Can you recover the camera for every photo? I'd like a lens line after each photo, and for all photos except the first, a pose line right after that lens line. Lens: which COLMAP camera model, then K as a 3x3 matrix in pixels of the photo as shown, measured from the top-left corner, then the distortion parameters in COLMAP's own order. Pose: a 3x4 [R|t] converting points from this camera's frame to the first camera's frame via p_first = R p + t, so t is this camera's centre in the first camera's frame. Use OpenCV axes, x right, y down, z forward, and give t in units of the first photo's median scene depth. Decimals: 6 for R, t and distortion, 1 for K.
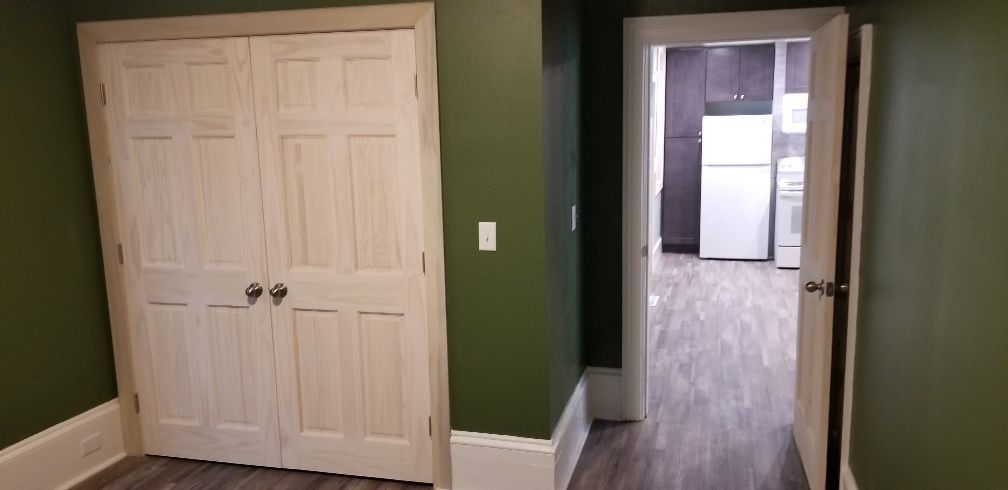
lens RADIAL K [[784.4, 0, 506.7], [0, 784.4, 248.6], [0, 0, 1]] dist [0.040737, -0.068484]
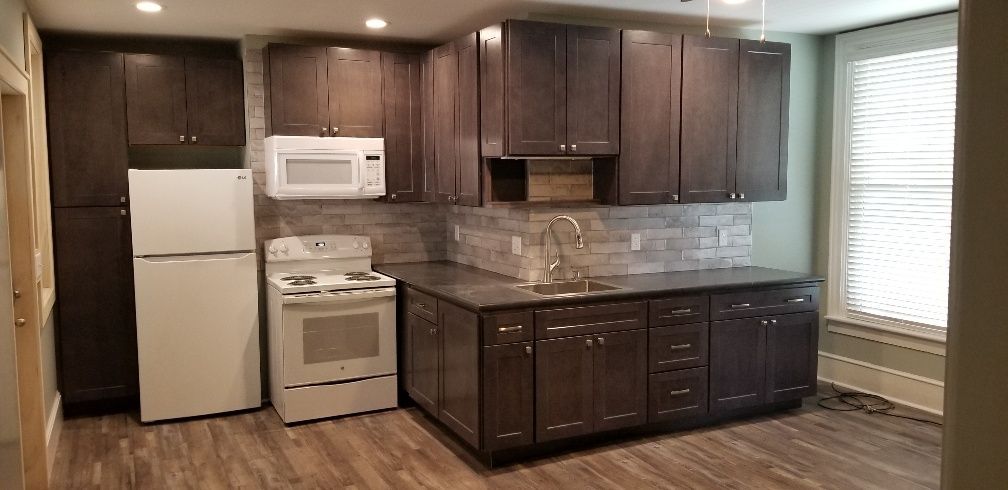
lens RADIAL K [[784.4, 0, 506.7], [0, 784.4, 248.6], [0, 0, 1]] dist [0.040737, -0.068484]
pose [[0.748065, -0.049166, 0.661802, 0.078736], [0.097967, 0.994507, -0.036854, -0.065916], [-0.656355, 0.092404, 0.748773, 0.414808]]
